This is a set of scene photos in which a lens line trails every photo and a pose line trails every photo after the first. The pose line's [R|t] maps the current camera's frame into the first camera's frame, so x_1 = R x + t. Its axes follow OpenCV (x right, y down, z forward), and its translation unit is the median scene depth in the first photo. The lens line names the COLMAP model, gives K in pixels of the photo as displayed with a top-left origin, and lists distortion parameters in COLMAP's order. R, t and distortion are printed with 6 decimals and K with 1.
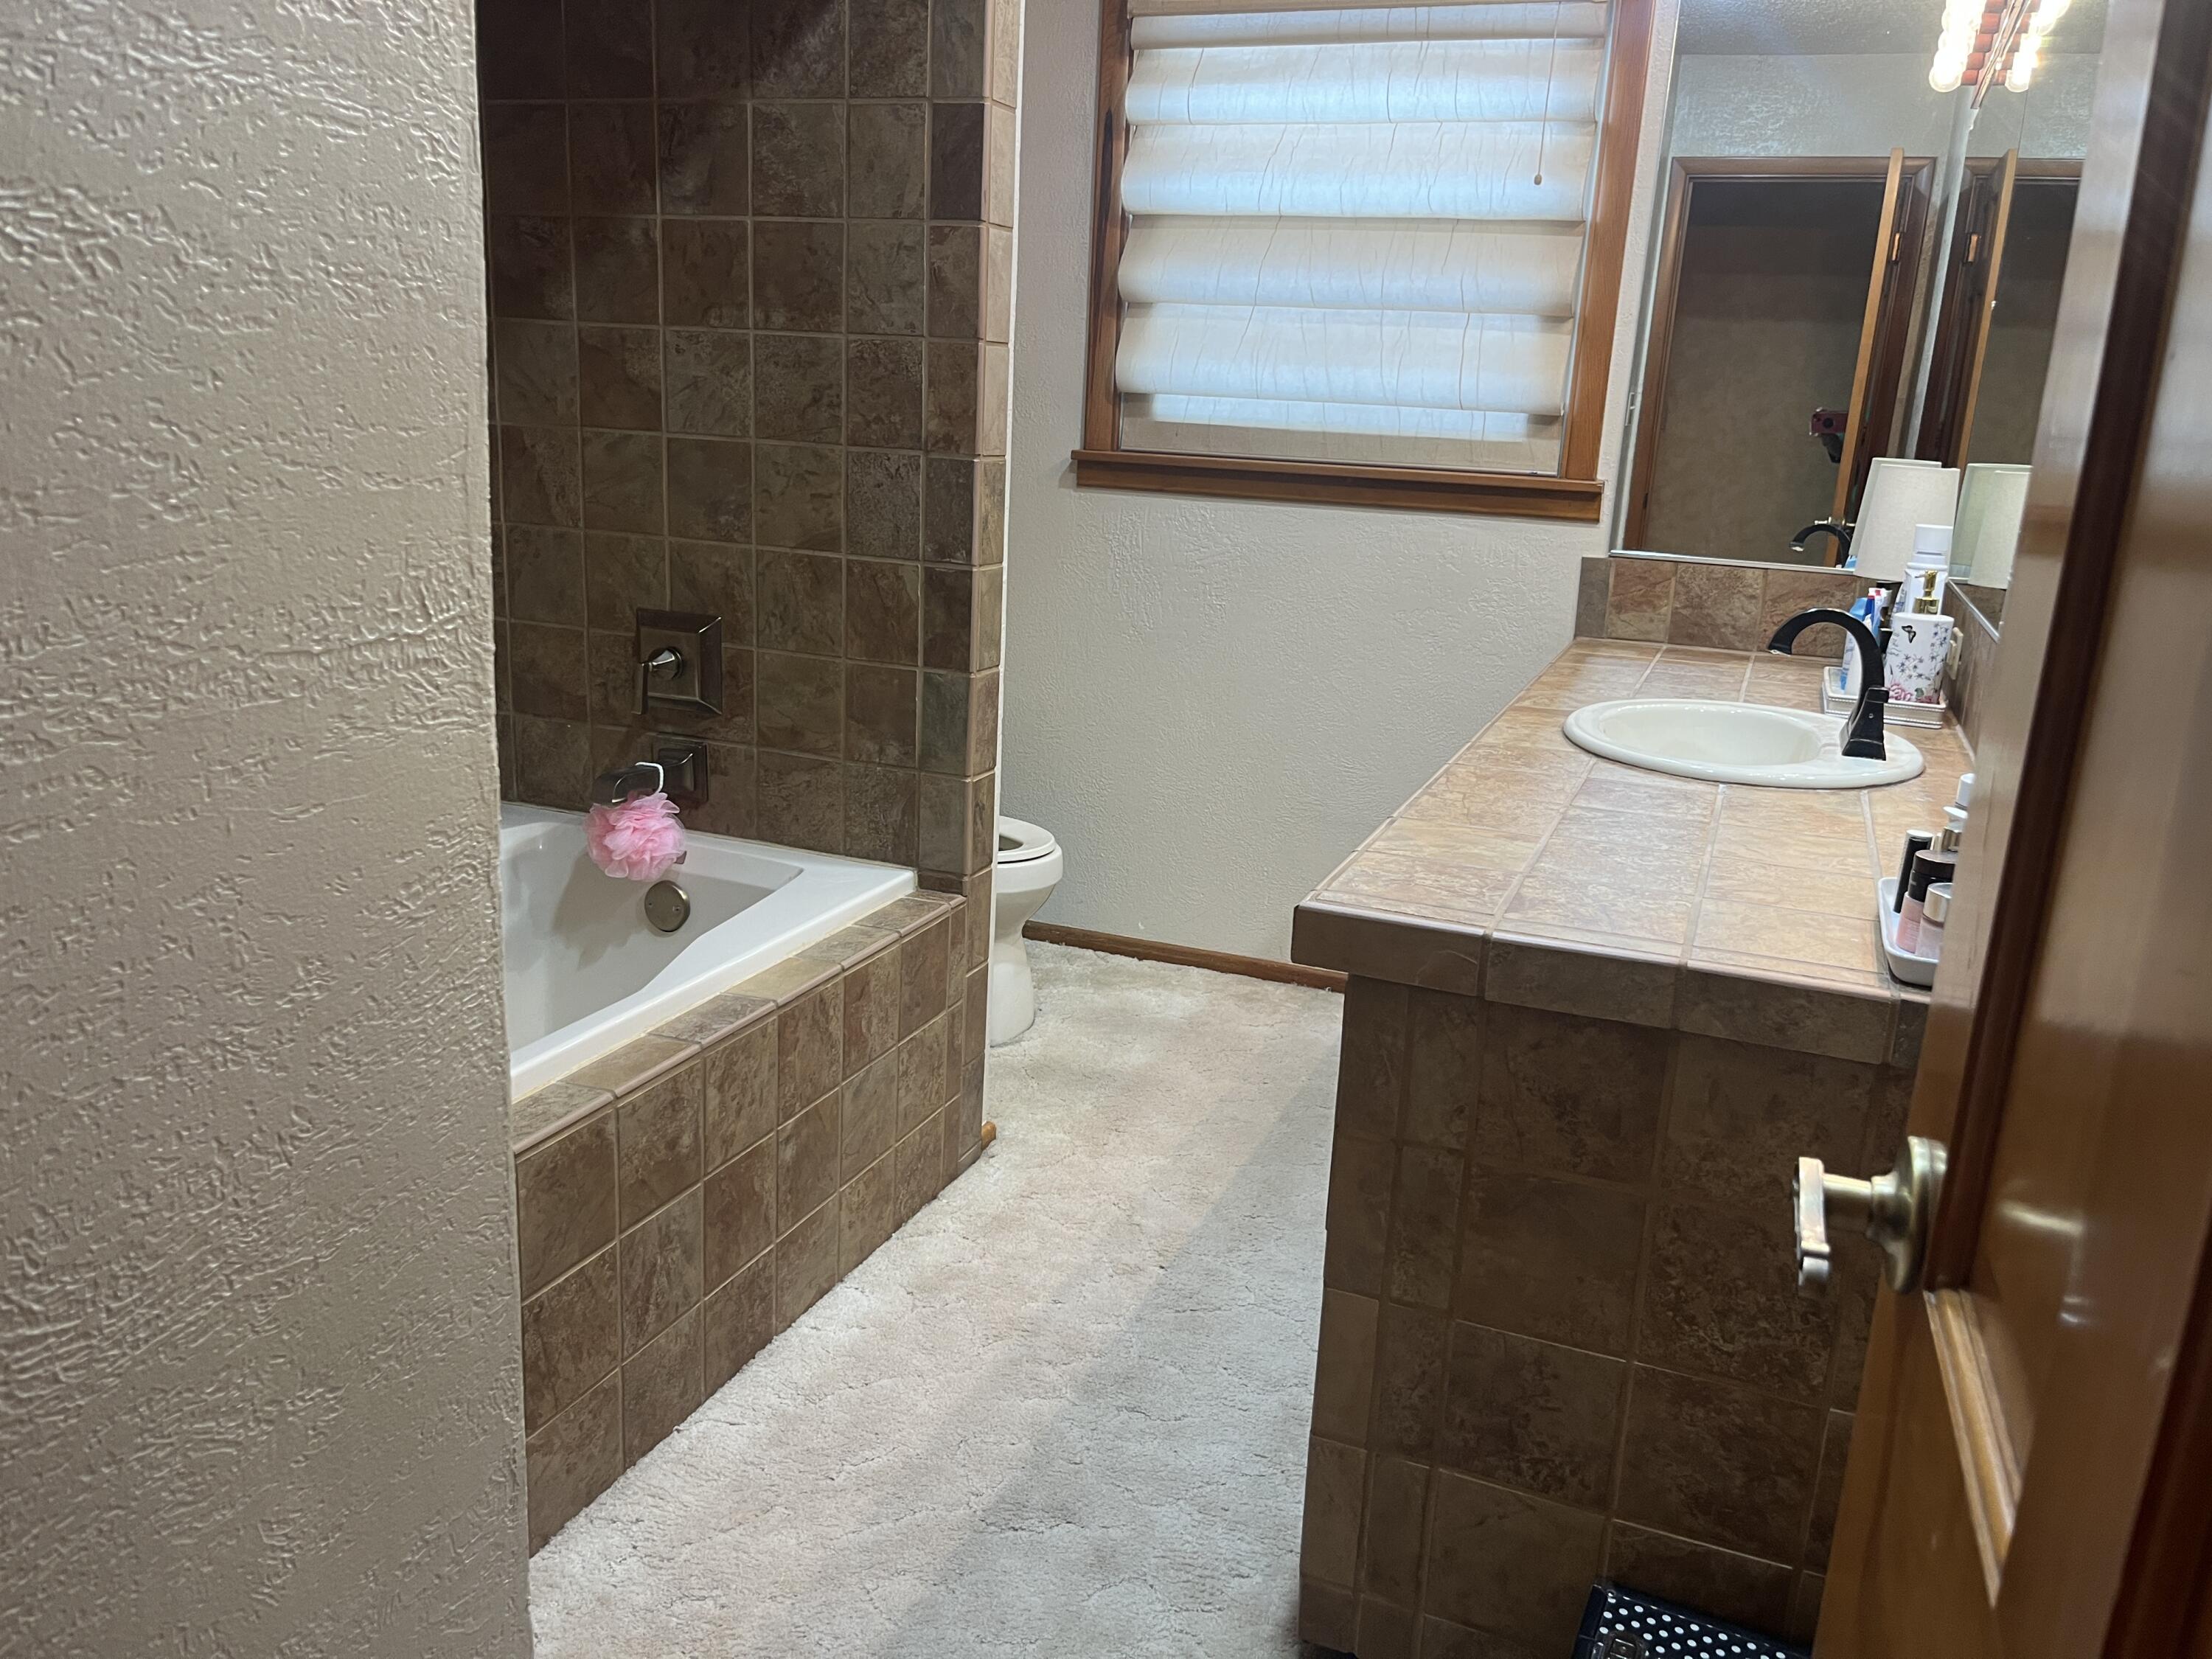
lens RADIAL K [[1660.8, 0, 1106.0], [0, 1660.8, 829.5], [0, 0, 1]] dist [0.094669, -0.251705]
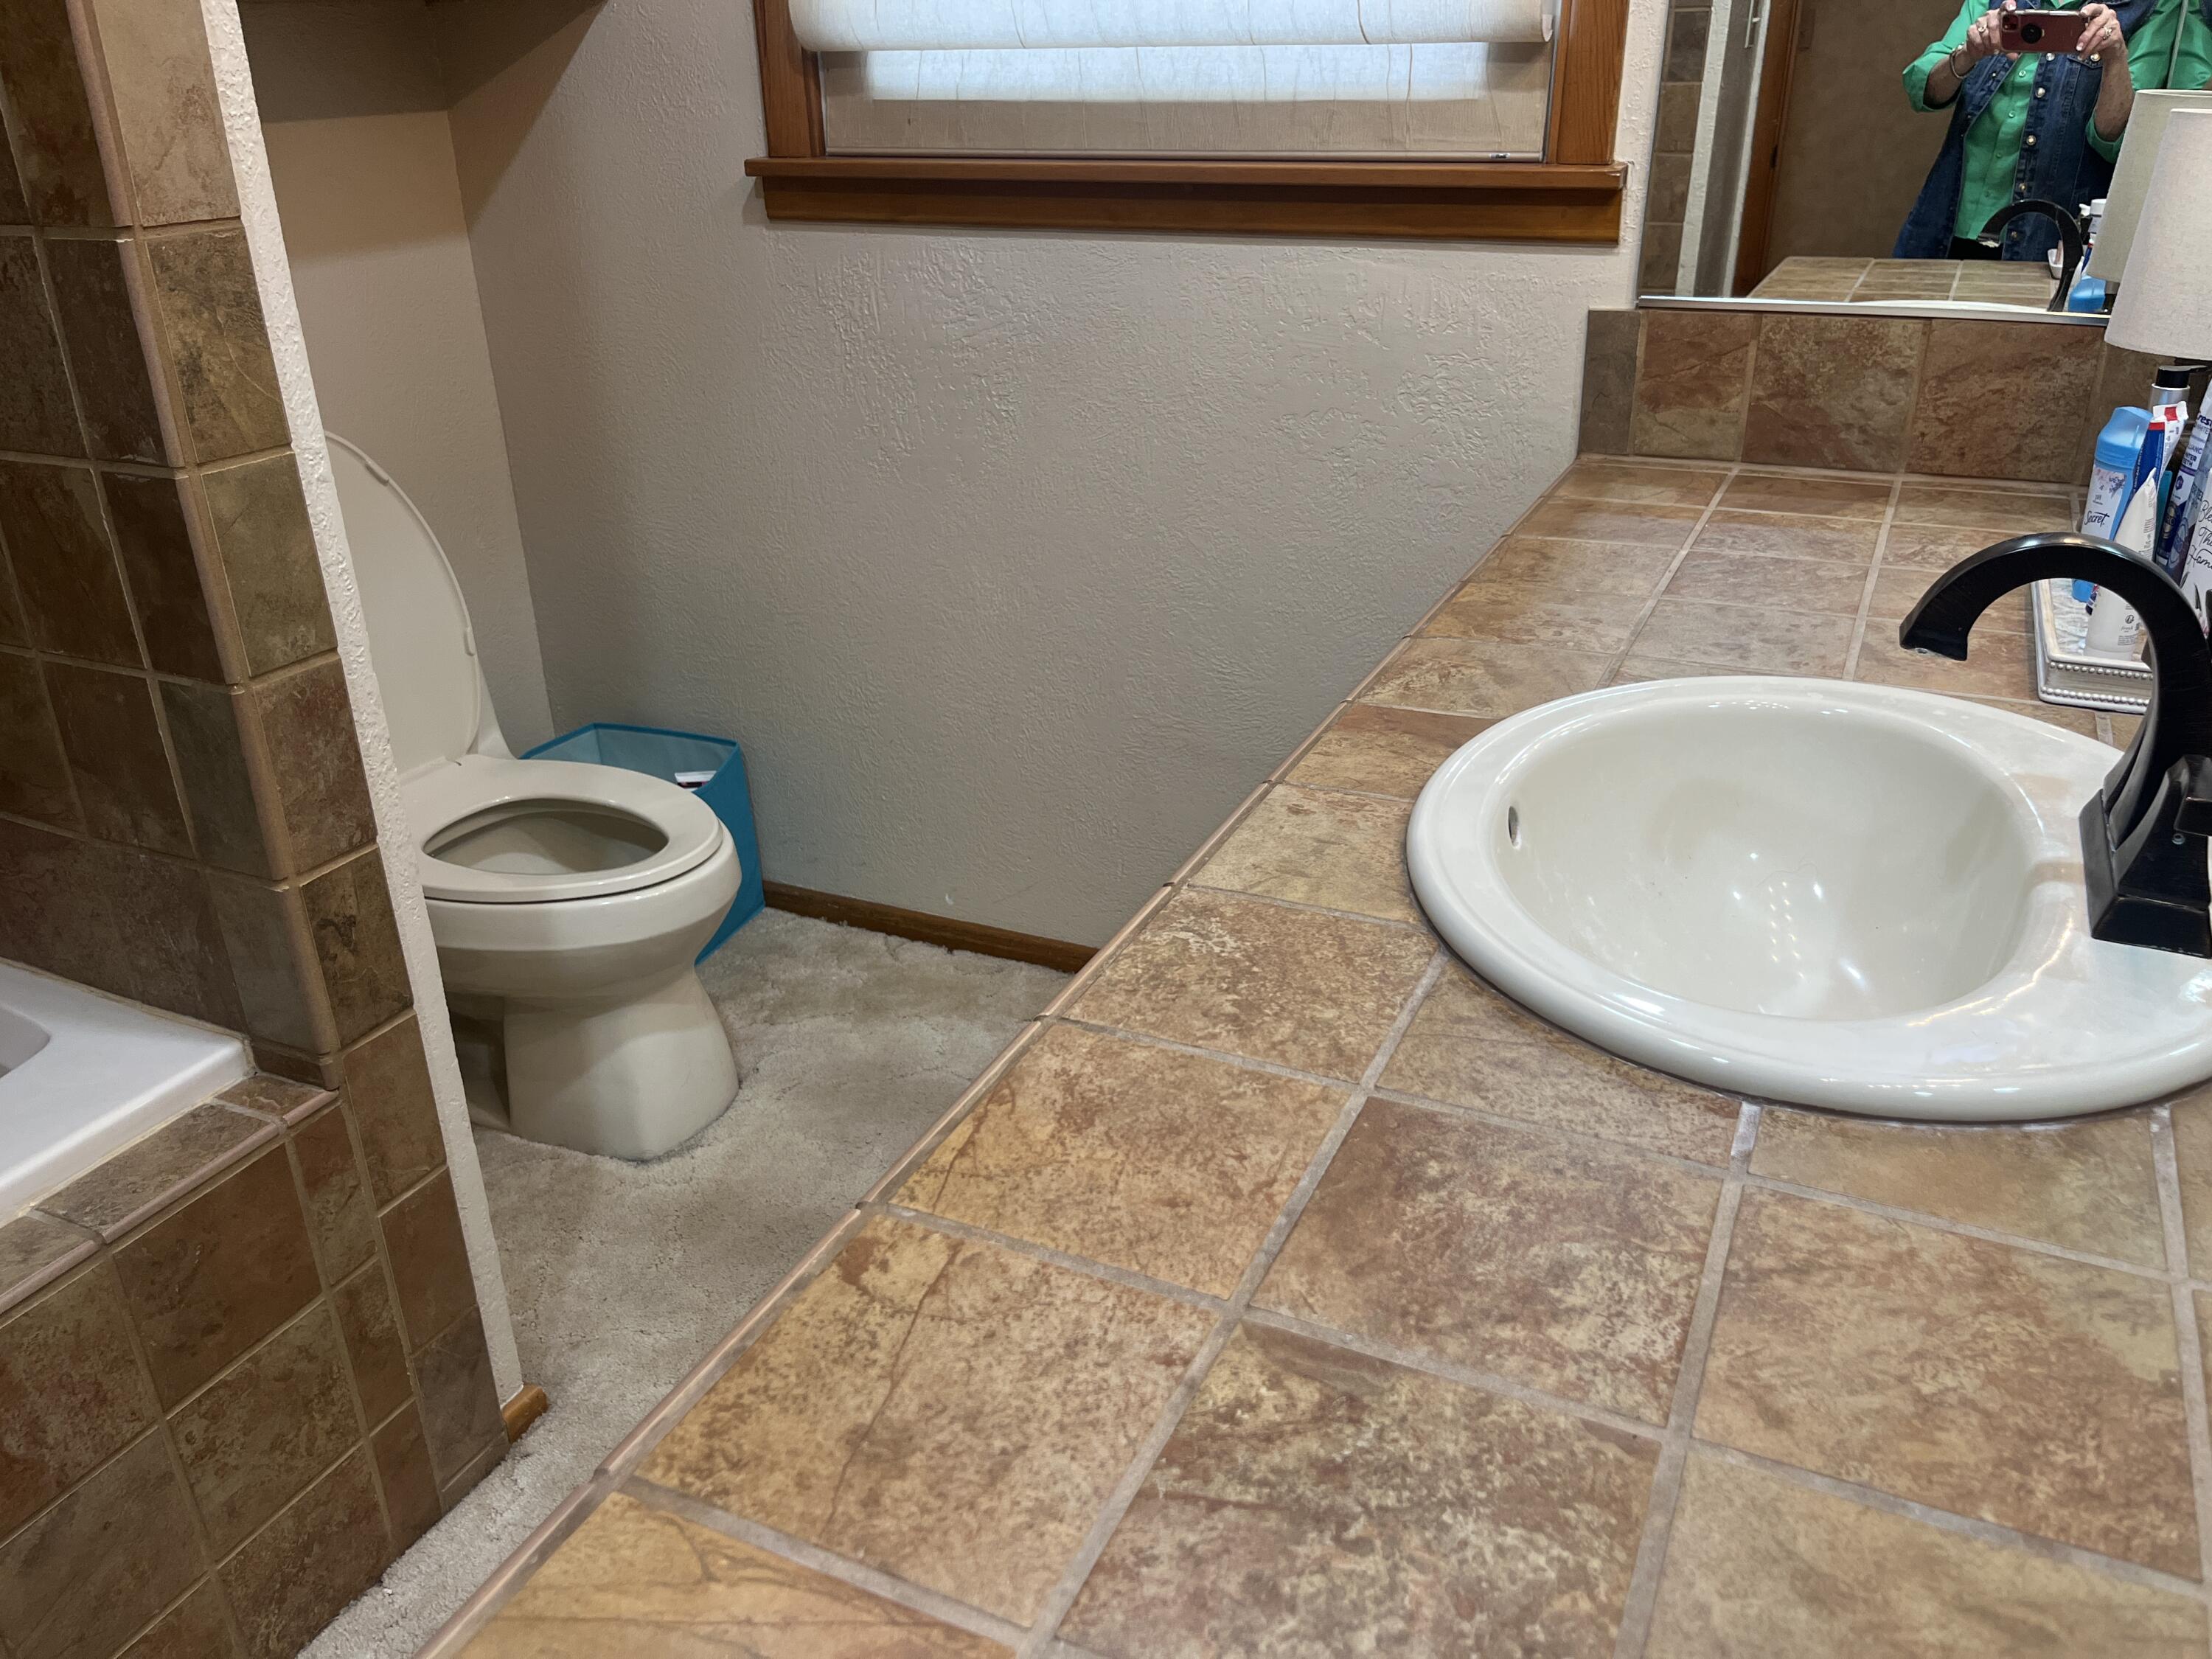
lens RADIAL K [[1684.6, 0, 1106.0], [0, 1684.6, 829.5], [0, 0, 1]] dist [0.091203, -0.135615]
pose [[0.996162, -0.035091, -0.080186, 0.170182], [0.048349, 0.984273, 0.169908, -0.100383], [0.072962, -0.173133, 0.982192, 0.415414]]
